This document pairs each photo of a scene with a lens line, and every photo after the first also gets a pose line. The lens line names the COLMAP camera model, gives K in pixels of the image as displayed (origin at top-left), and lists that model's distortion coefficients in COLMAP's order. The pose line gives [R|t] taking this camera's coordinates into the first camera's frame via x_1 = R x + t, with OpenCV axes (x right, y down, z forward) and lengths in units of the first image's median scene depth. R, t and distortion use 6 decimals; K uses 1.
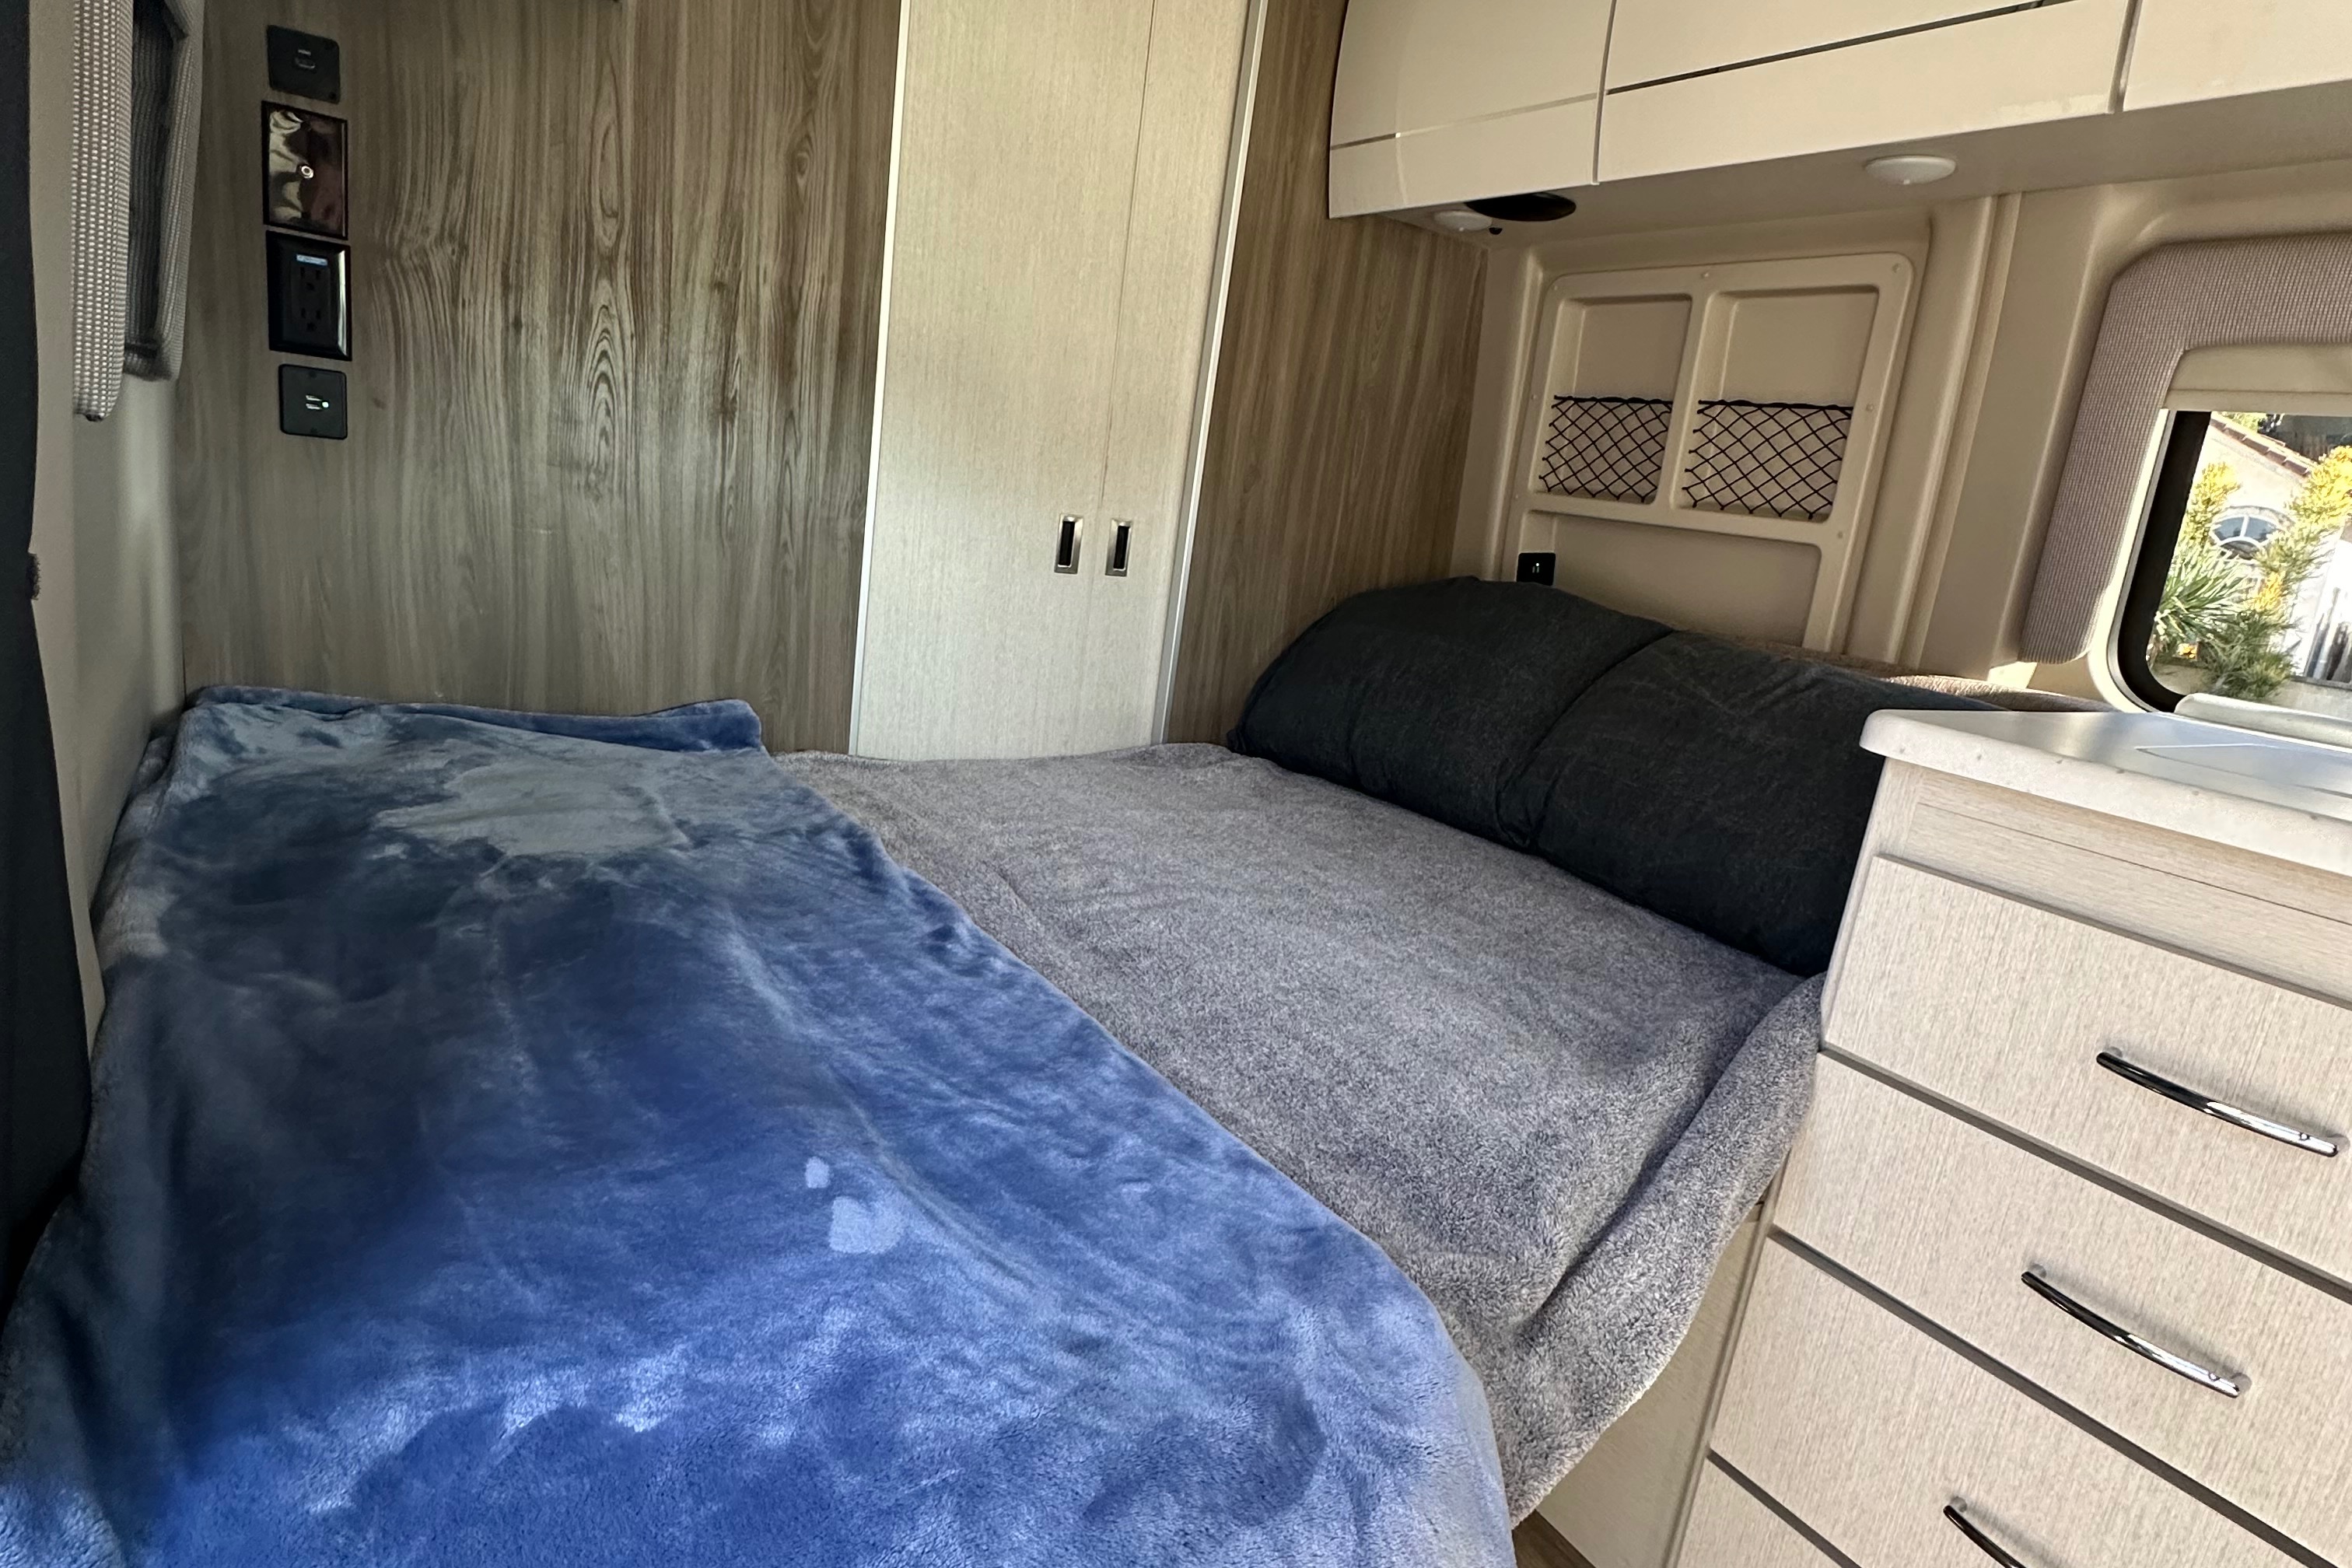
lens RADIAL K [[1322.6, 0, 1198.8], [0, 1322.6, 772.7], [0, 0, 1]] dist [-0.003114, 0.002759]
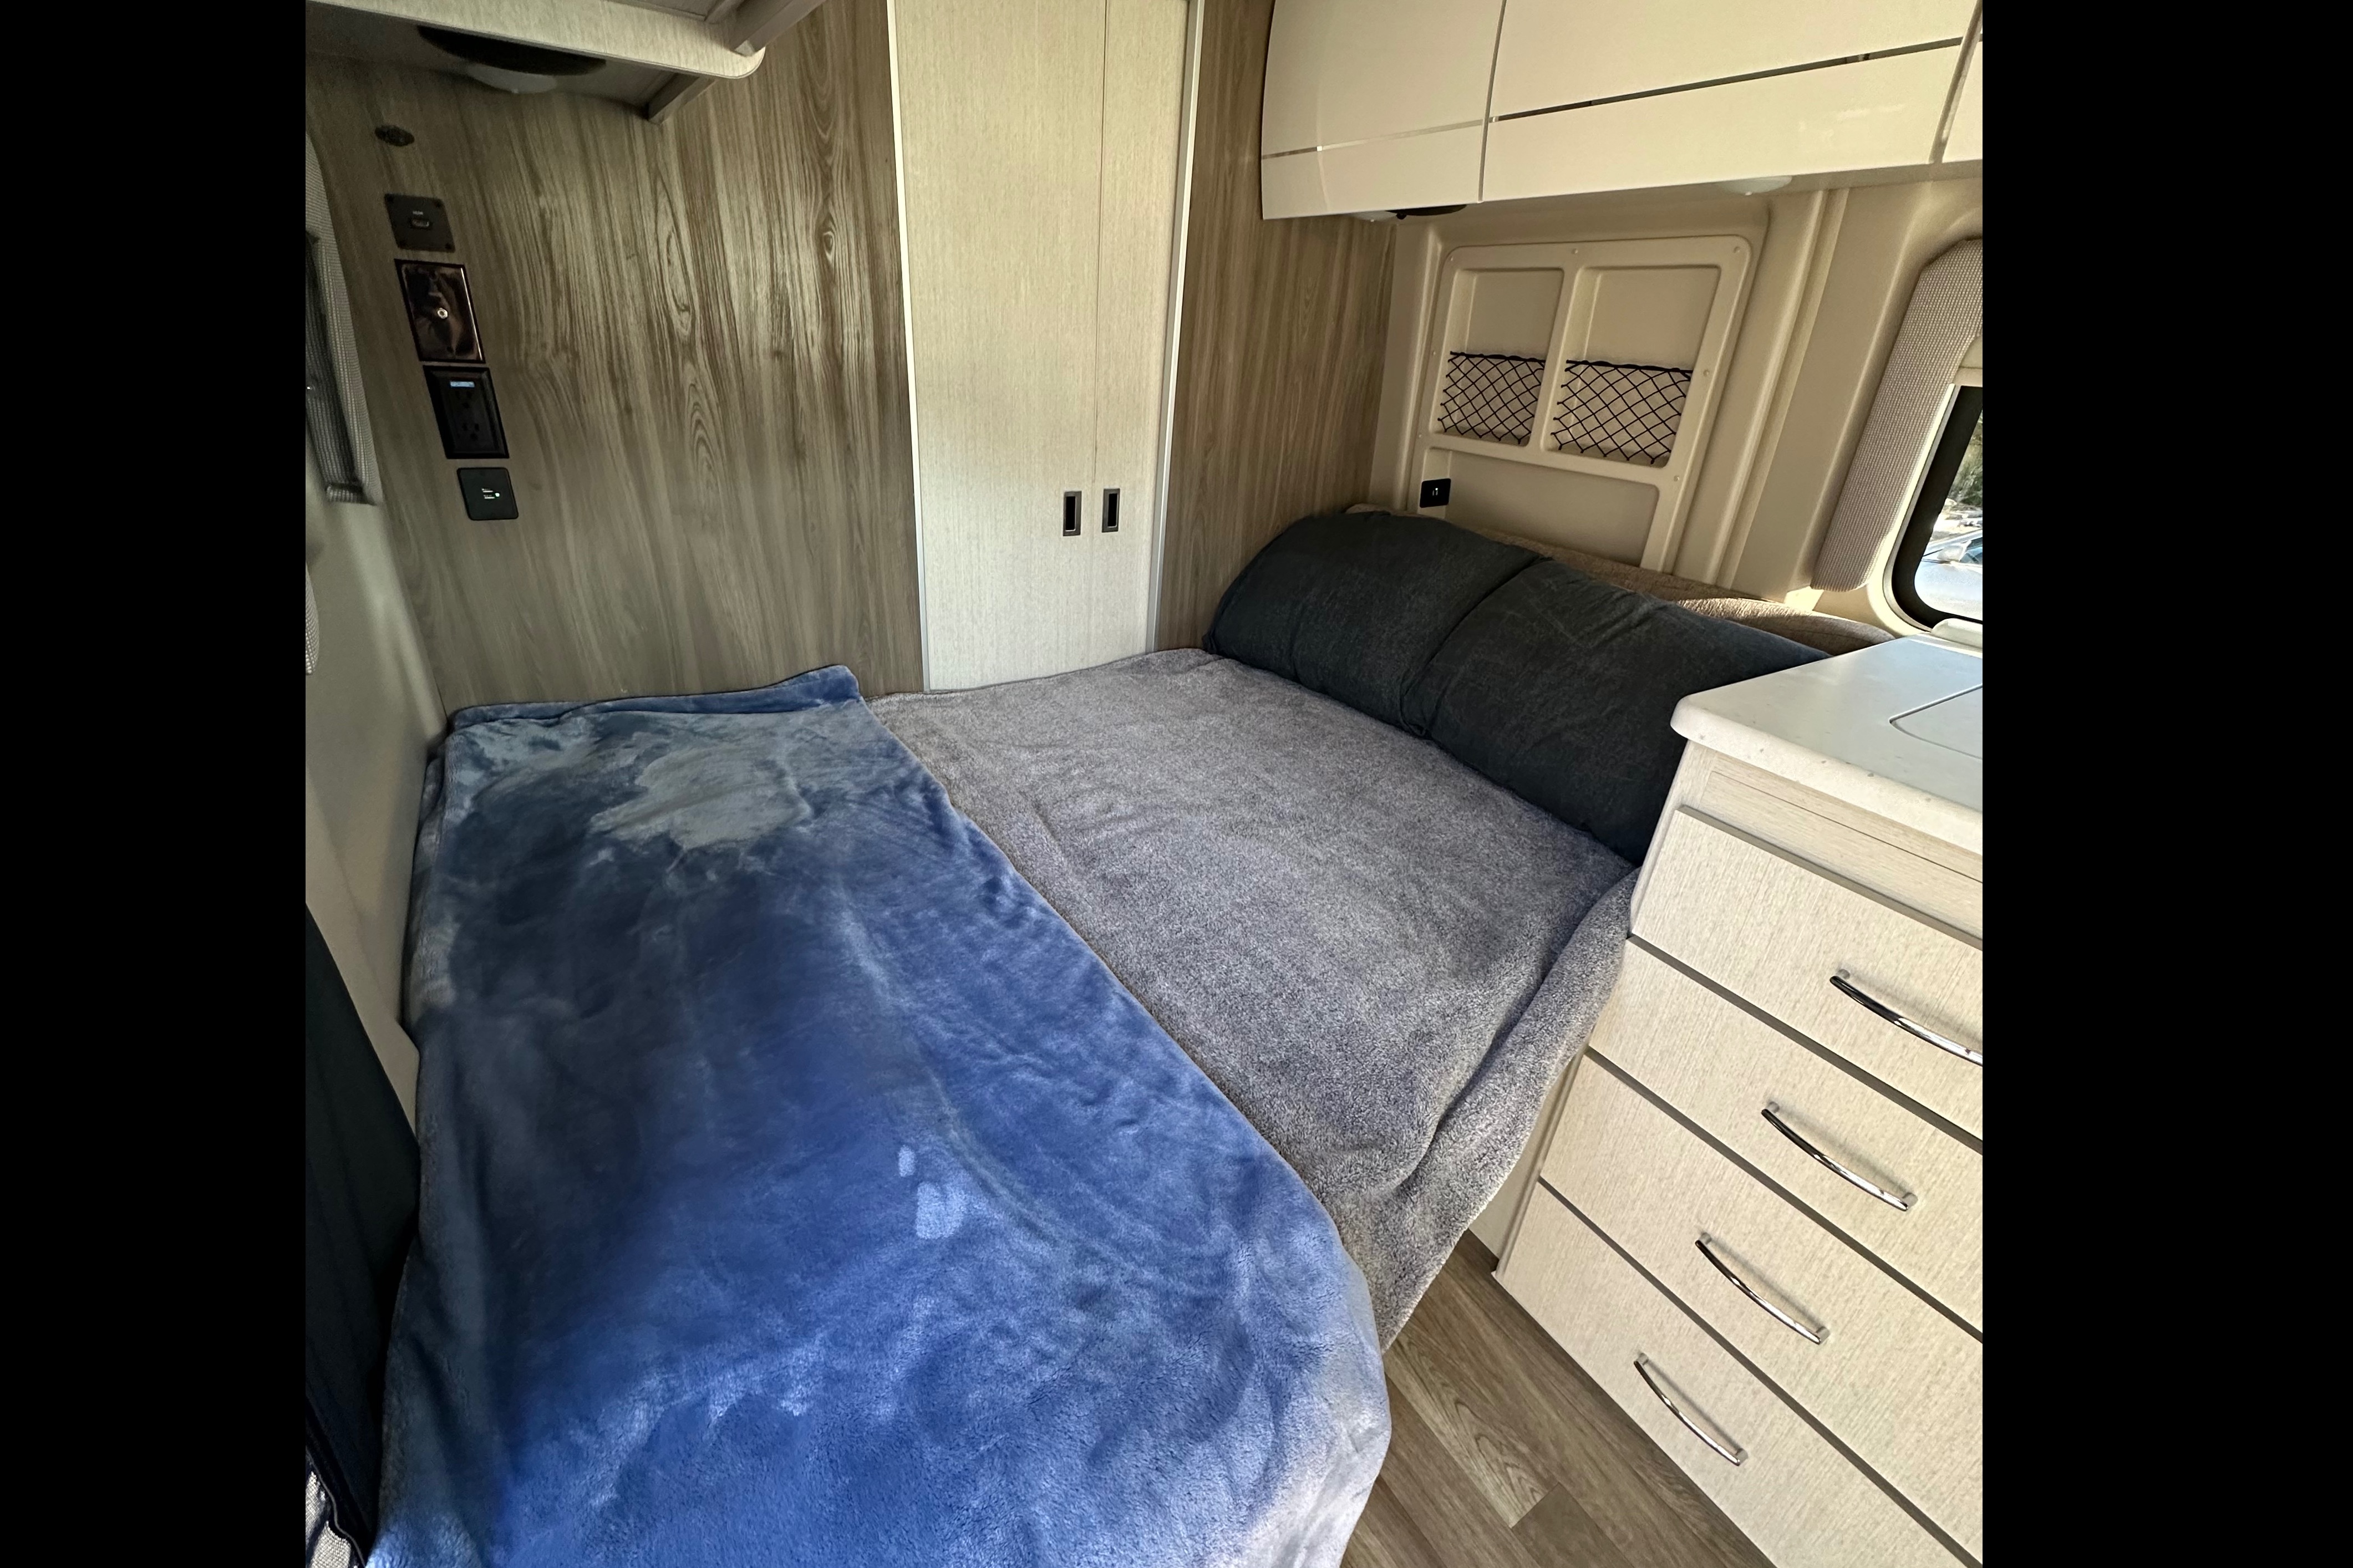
lens RADIAL K [[941.5, 0, 1156.3], [0, 941.5, 771.4], [0, 0, 1]] dist [-0.000159, -0.000261]
pose [[0.997140, -0.049034, -0.057508, 0.038420], [0.060703, 0.972934, 0.222969, -0.185949], [0.045019, -0.225823, 0.973128, 0.052339]]
